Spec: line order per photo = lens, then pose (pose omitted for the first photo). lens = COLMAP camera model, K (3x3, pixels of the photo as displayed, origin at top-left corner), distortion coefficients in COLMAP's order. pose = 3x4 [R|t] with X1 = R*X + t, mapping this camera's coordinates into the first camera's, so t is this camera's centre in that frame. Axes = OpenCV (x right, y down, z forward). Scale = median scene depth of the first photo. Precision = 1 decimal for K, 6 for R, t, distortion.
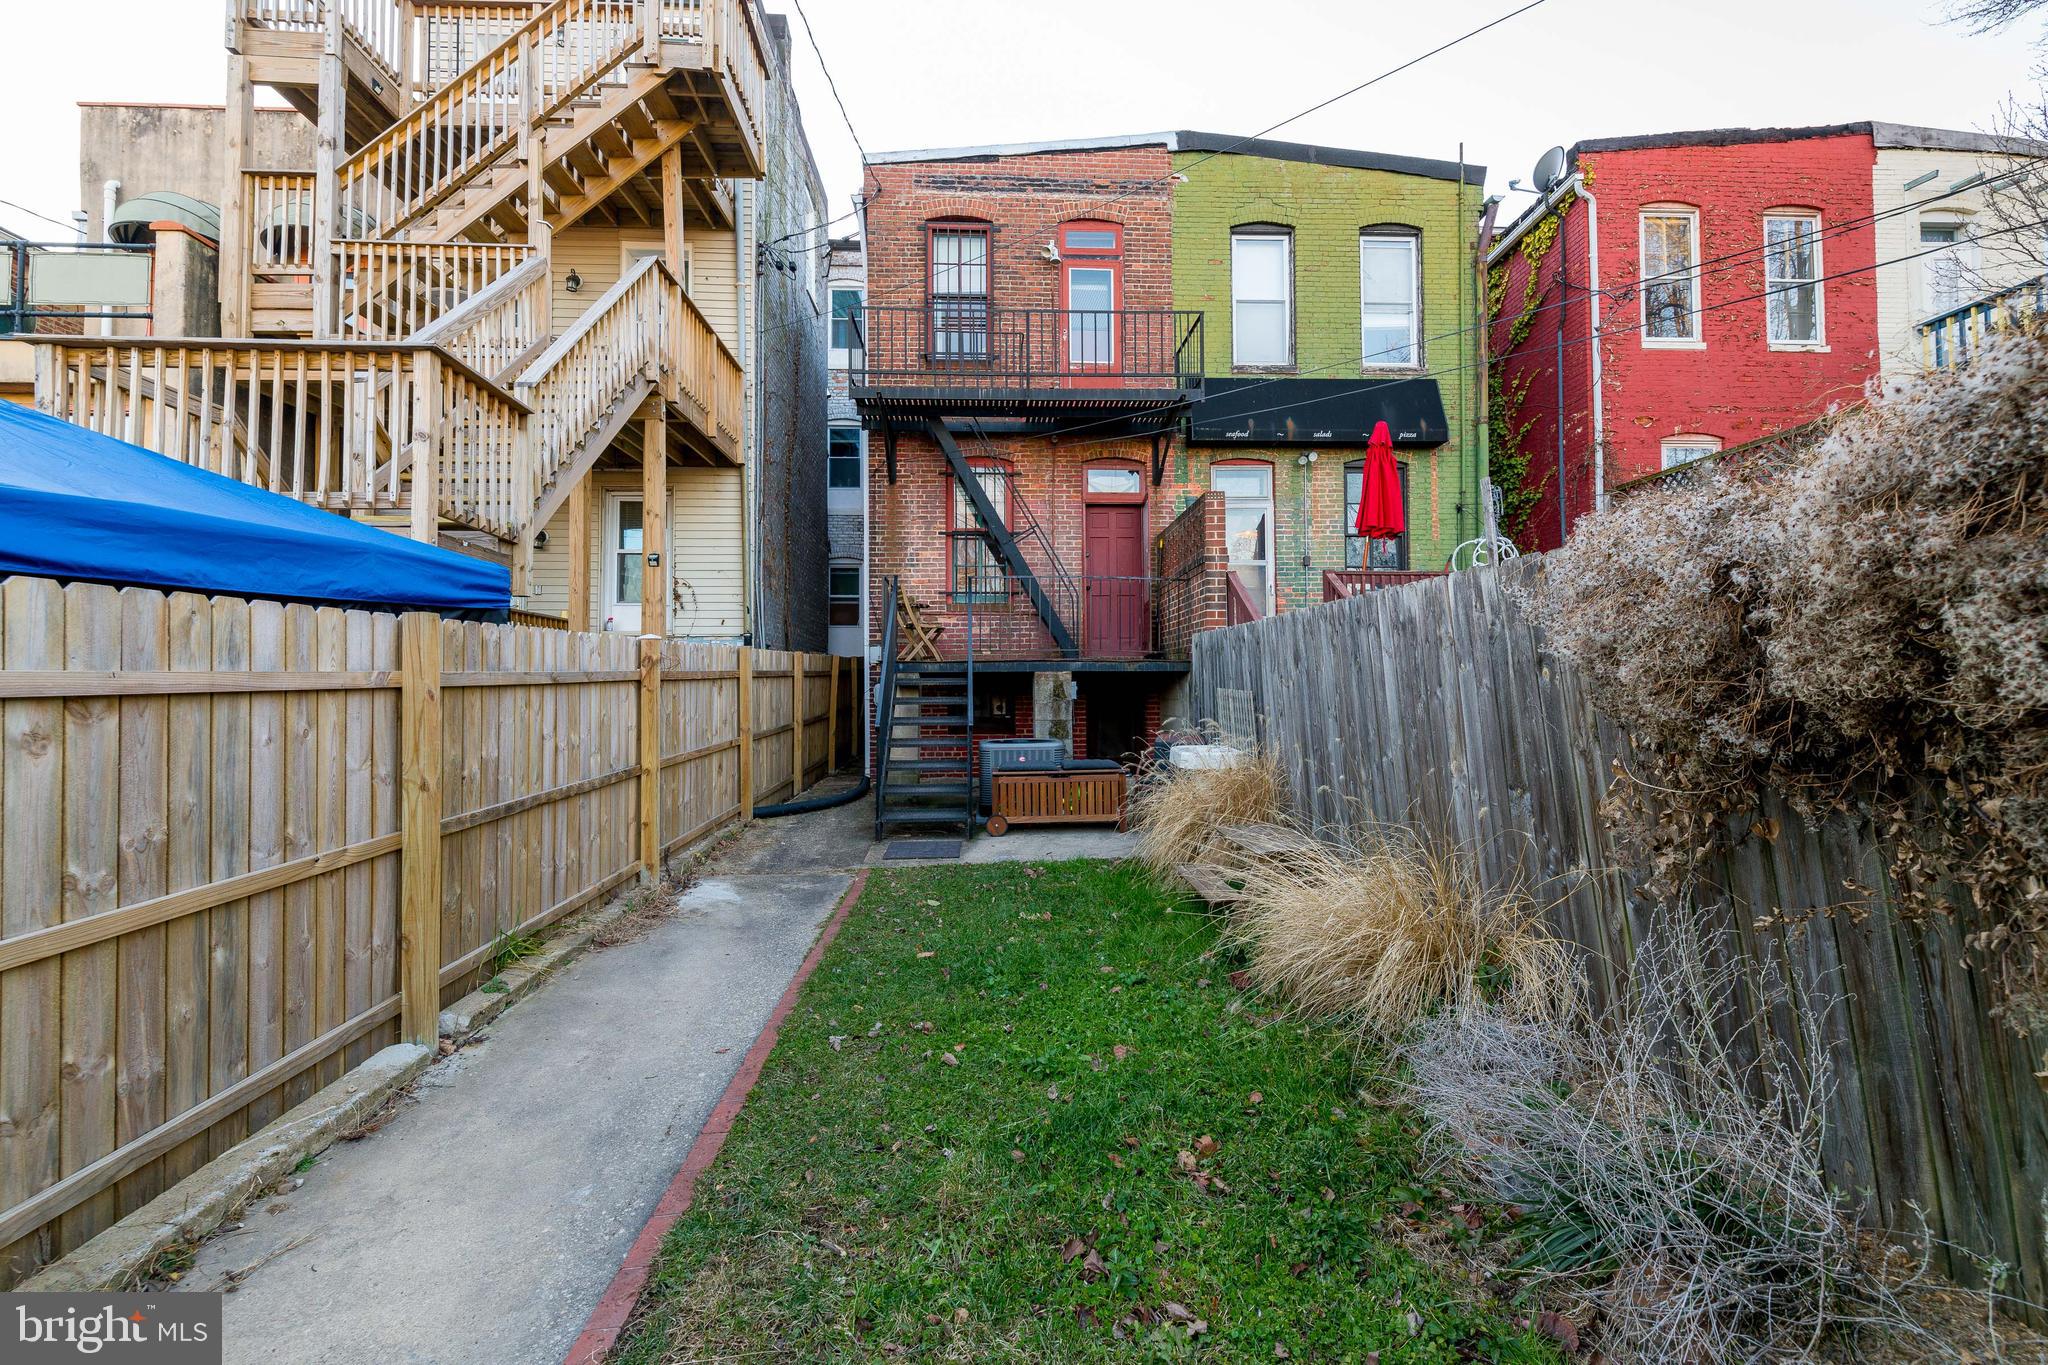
lens RADIAL K [[901.1, 0, 1042.1], [0, 901.1, 687.1], [0, 0, 1]] dist [0.009462, -0.004289]
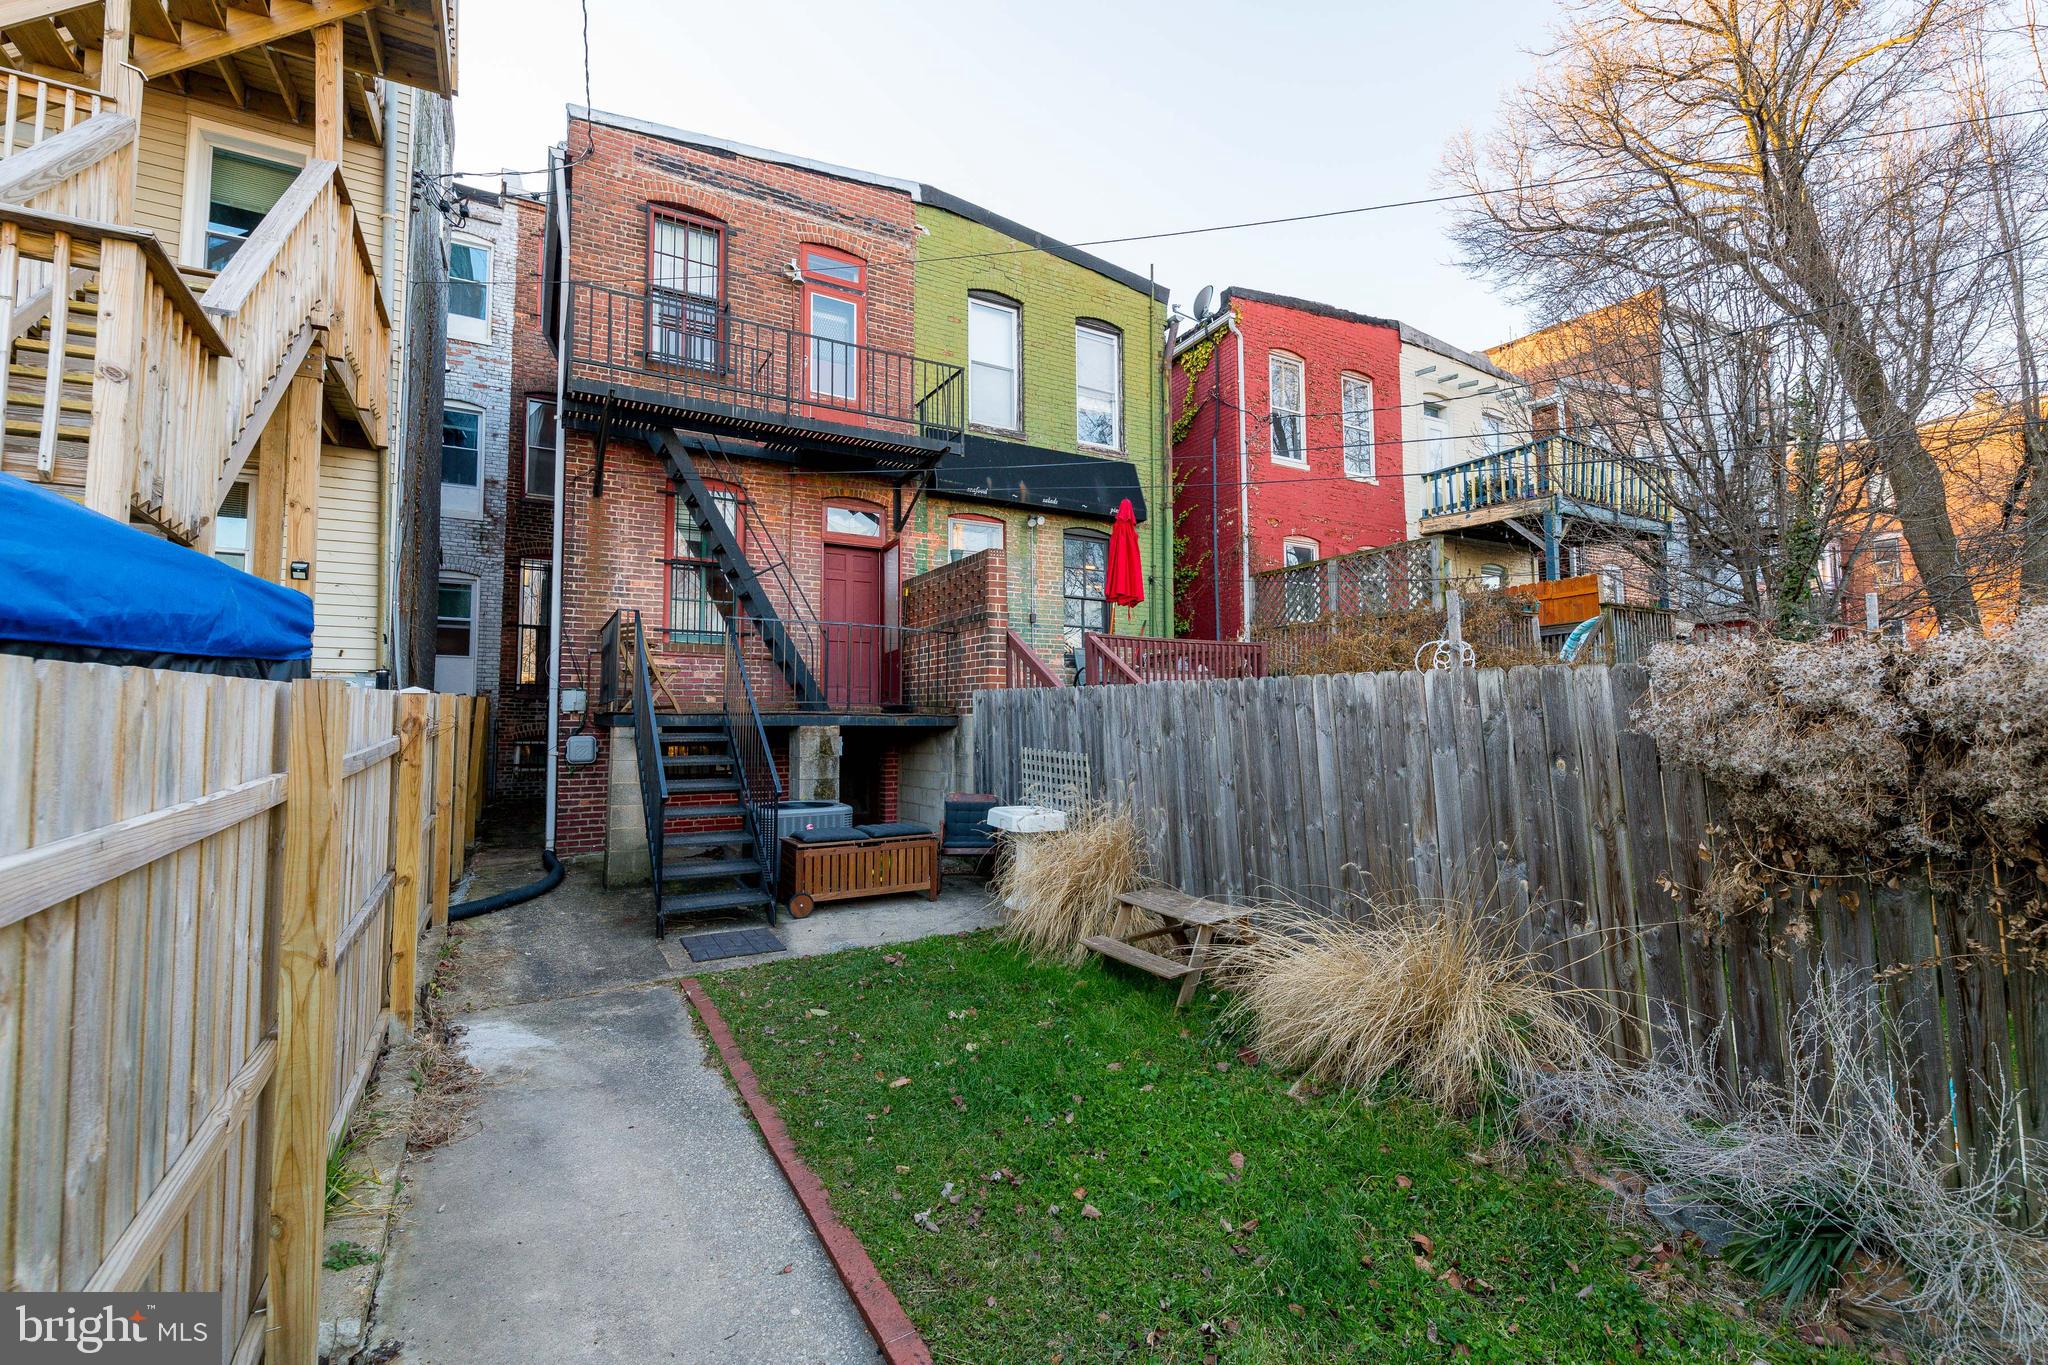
lens RADIAL K [[901.1, 0, 1040.1], [0, 901.1, 679.3], [0, 0, 1]] dist [0.009462, -0.004289]
pose [[0.886431, 0.030133, 0.461879, -0.181729], [-0.009012, 0.998813, -0.047867, -0.019139], [-0.462773, 0.038269, 0.885650, 0.072844]]
